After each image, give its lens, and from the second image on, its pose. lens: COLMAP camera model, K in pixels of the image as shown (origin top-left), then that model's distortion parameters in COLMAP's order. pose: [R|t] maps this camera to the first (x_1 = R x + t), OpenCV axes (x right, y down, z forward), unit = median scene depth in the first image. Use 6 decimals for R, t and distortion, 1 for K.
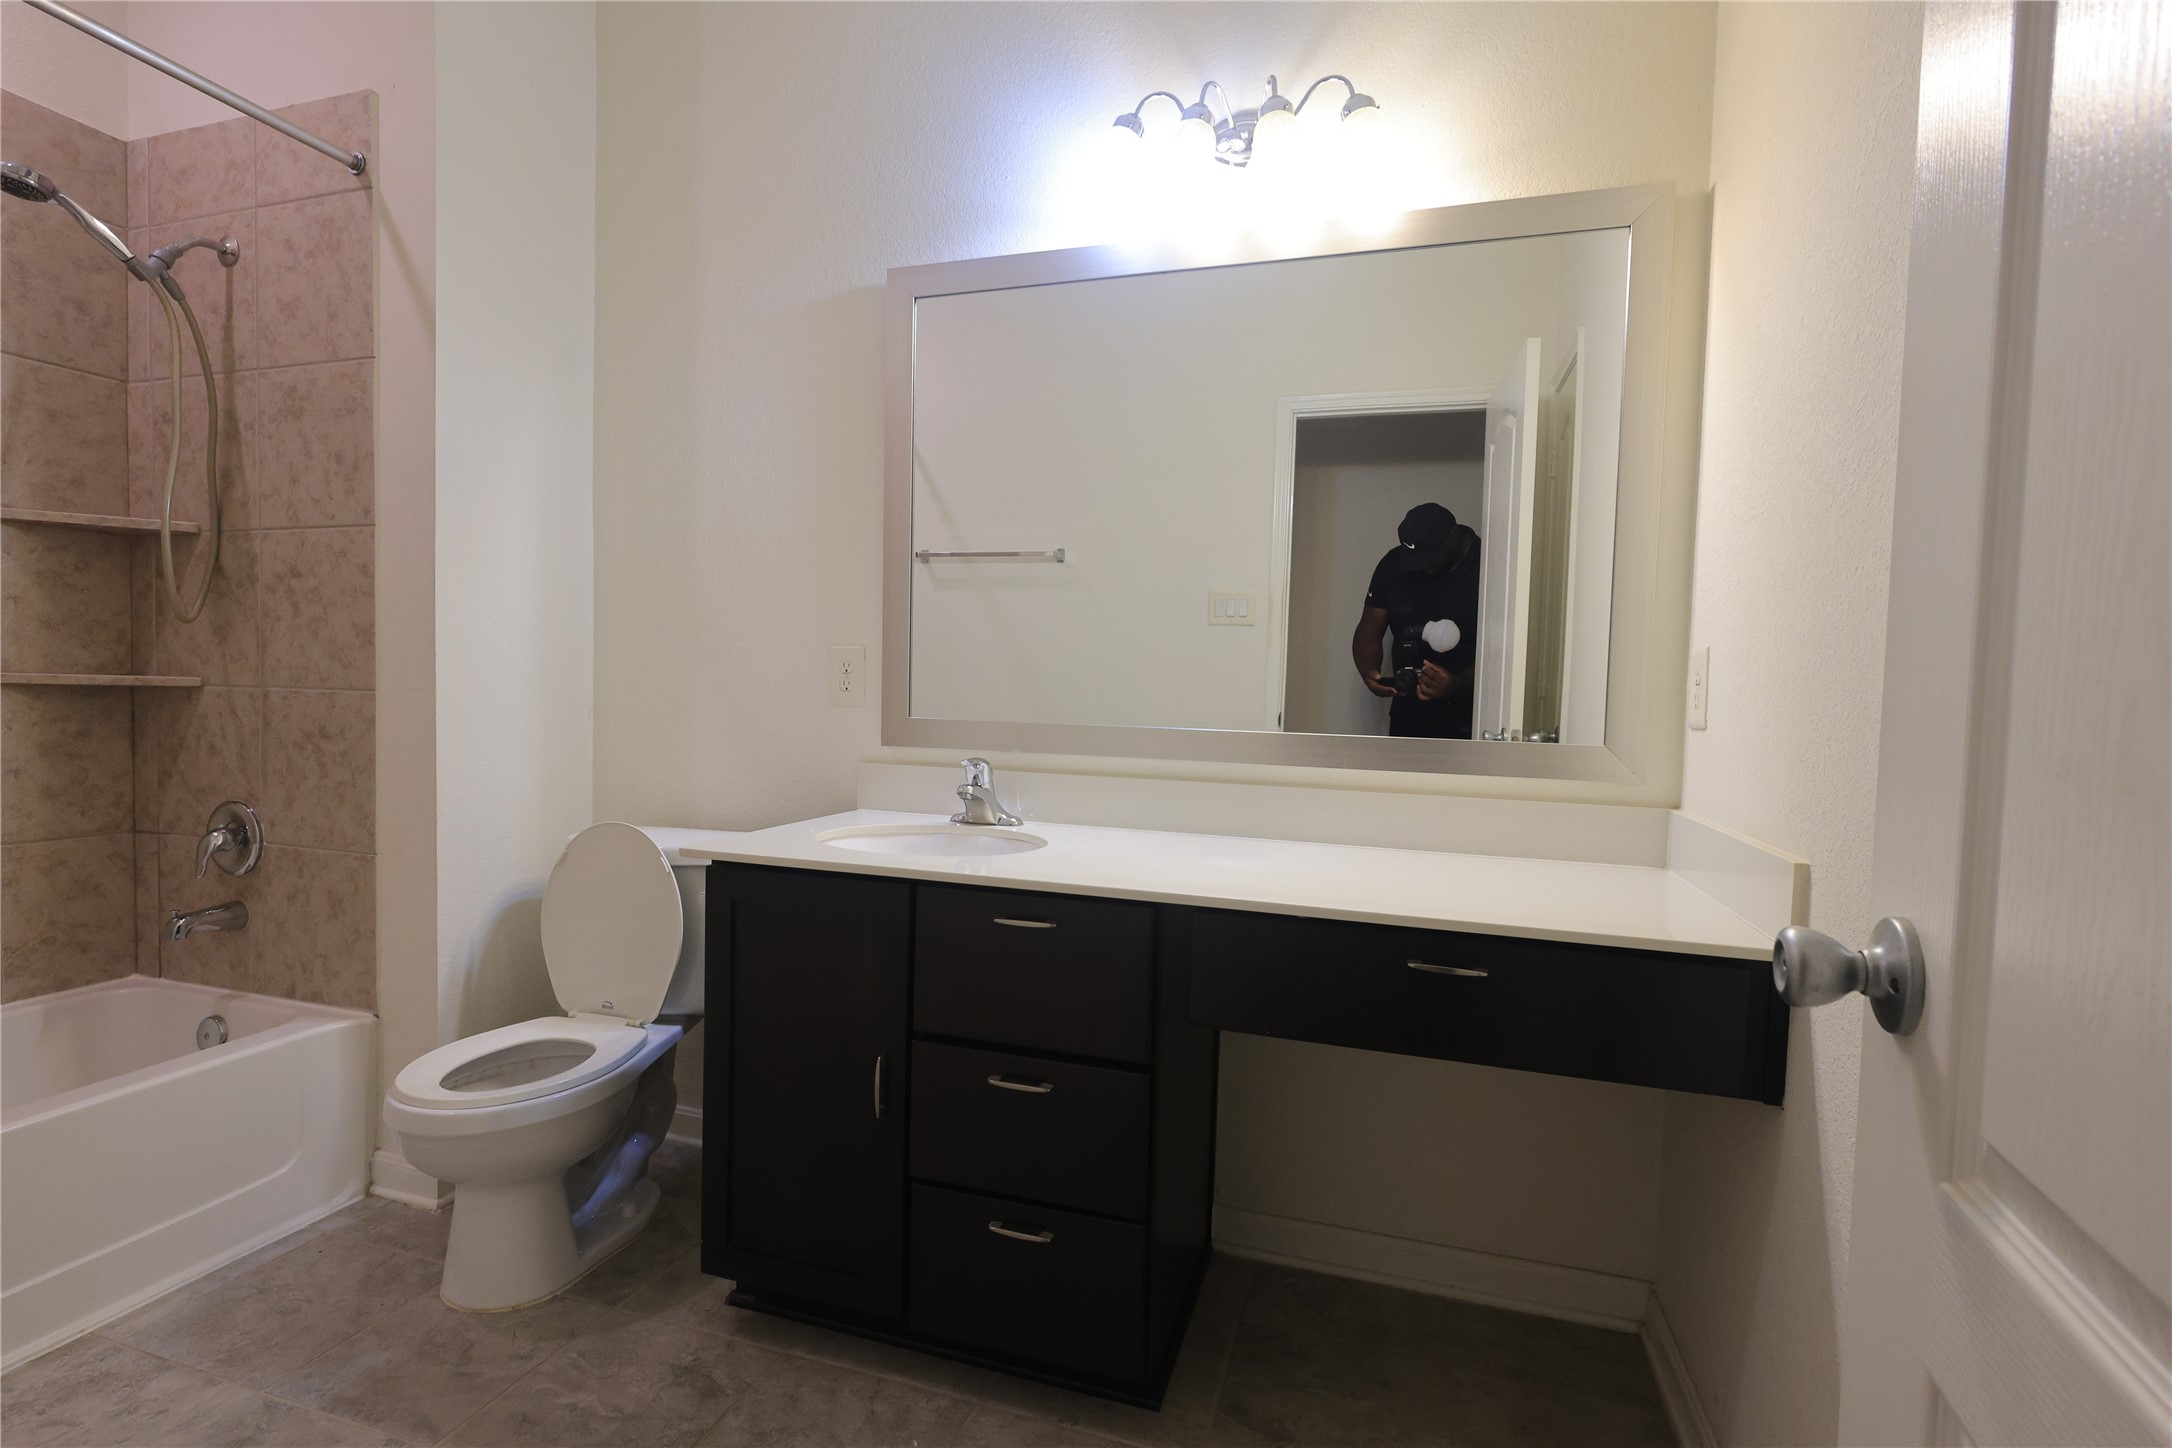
lens RADIAL K [[1004.6, 0, 1090.0], [0, 1004.6, 722.4], [0, 0, 1]] dist [-0.000384, 0.000334]
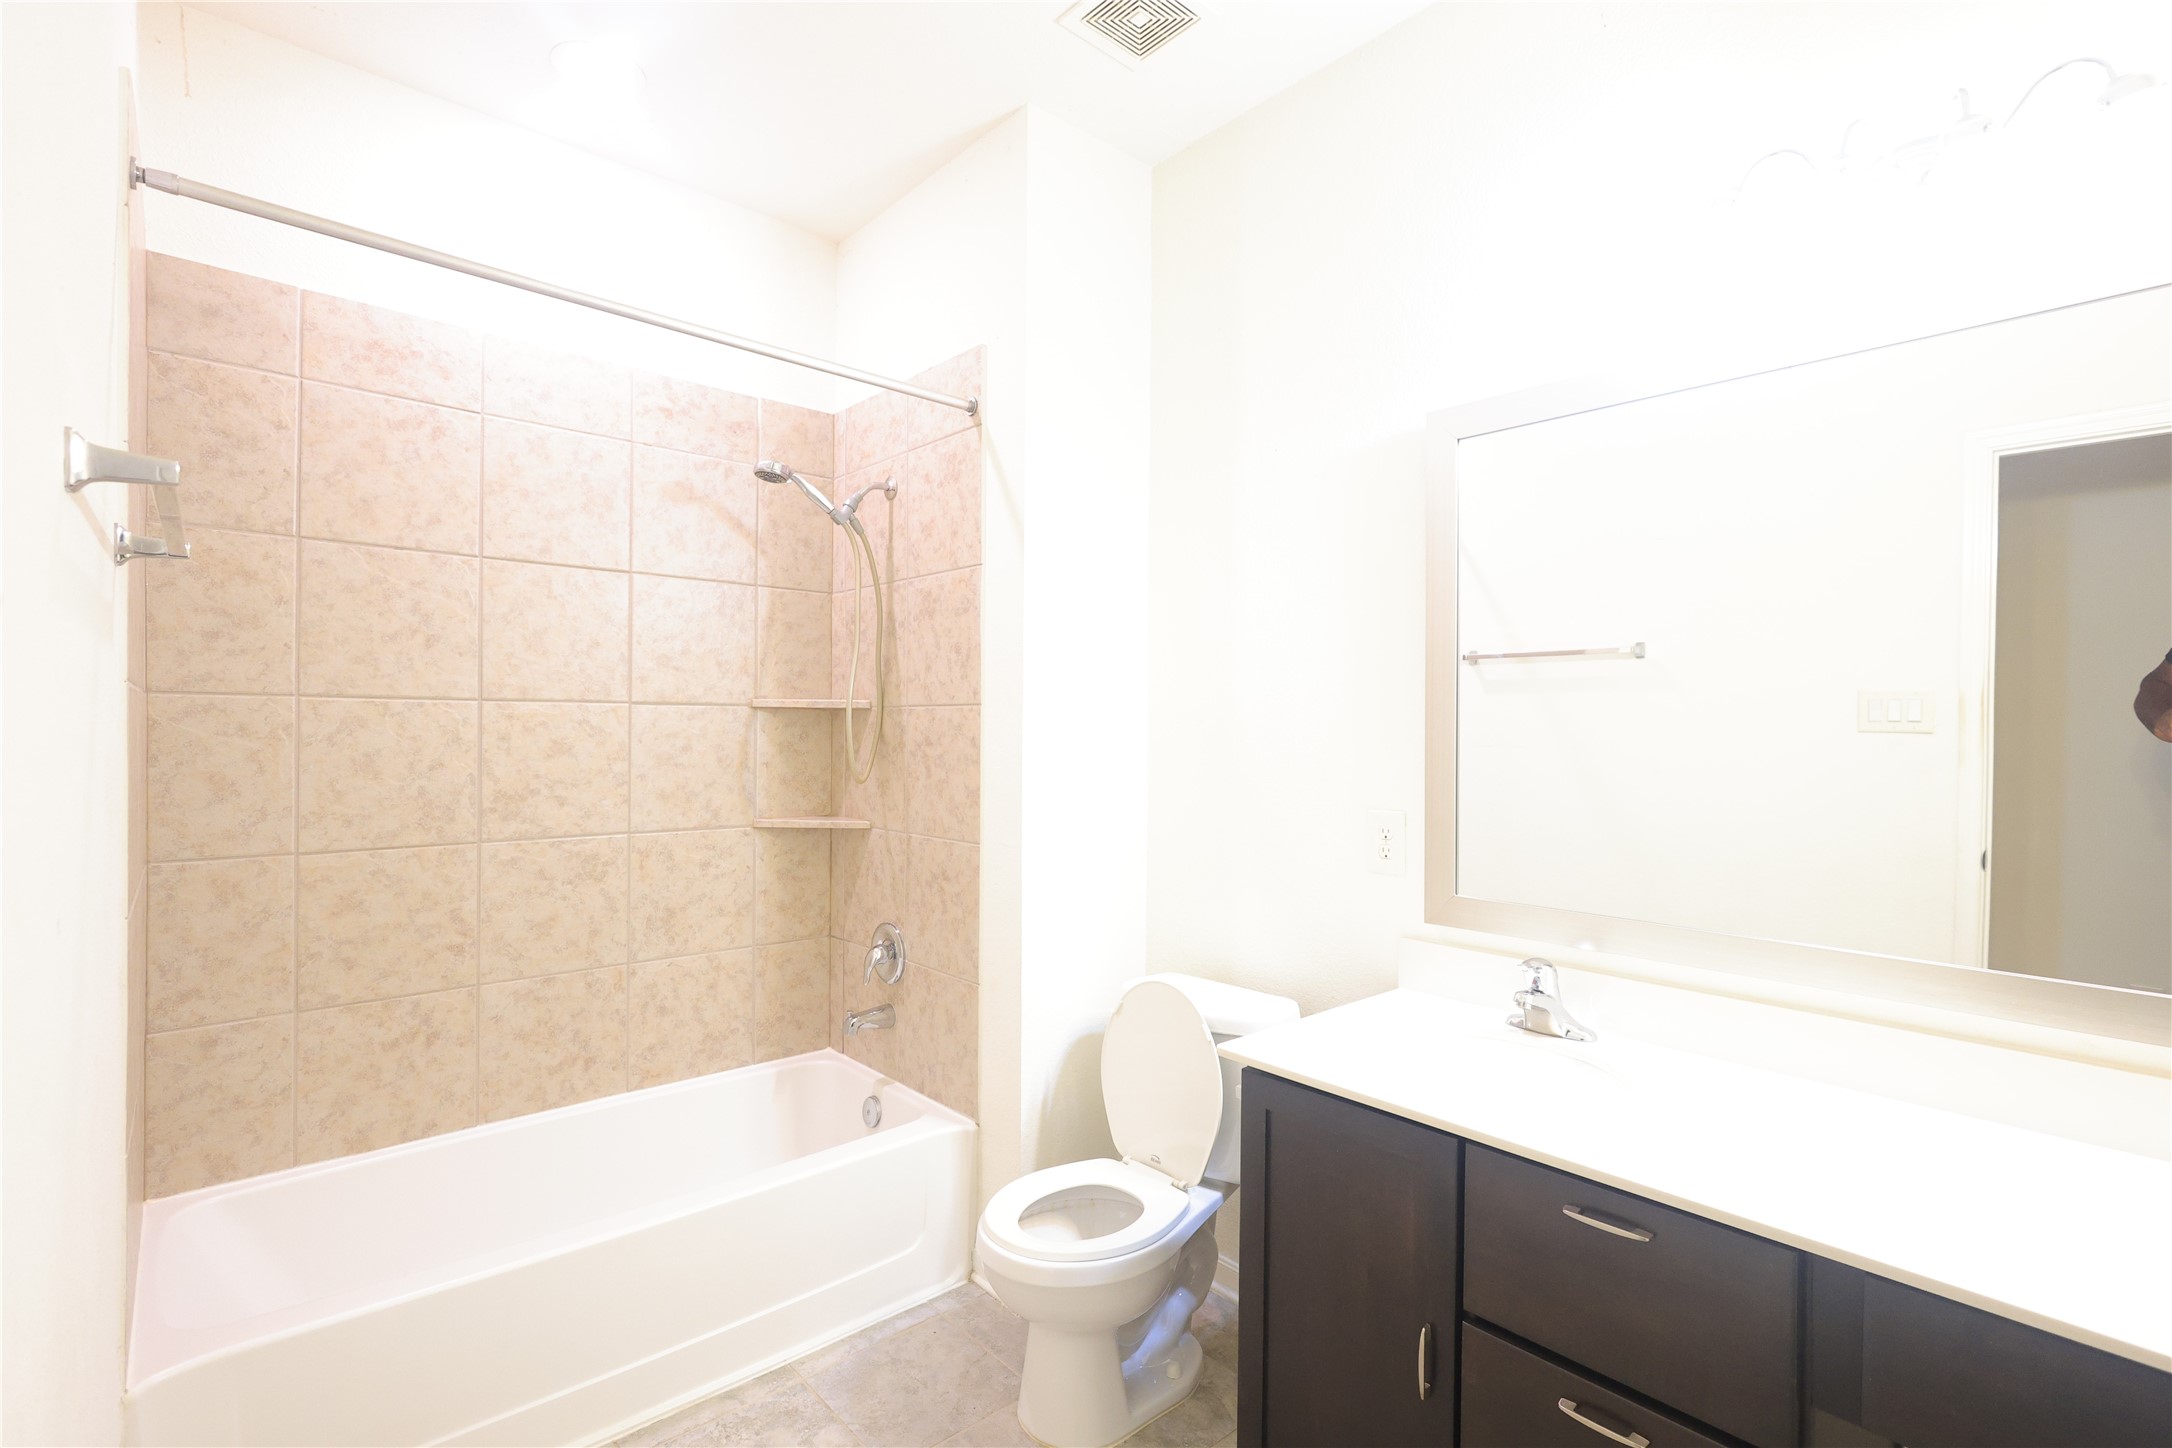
lens RADIAL K [[1004.6, 0, 1085.7], [0, 1004.6, 729.1], [0, 0, 1]] dist [-0.000384, 0.000334]
pose [[0.861586, -0.015445, -0.507377, -0.005475], [-0.006251, 0.999138, -0.041030, -0.116776], [0.507573, 0.038523, 0.860747, 0.044355]]
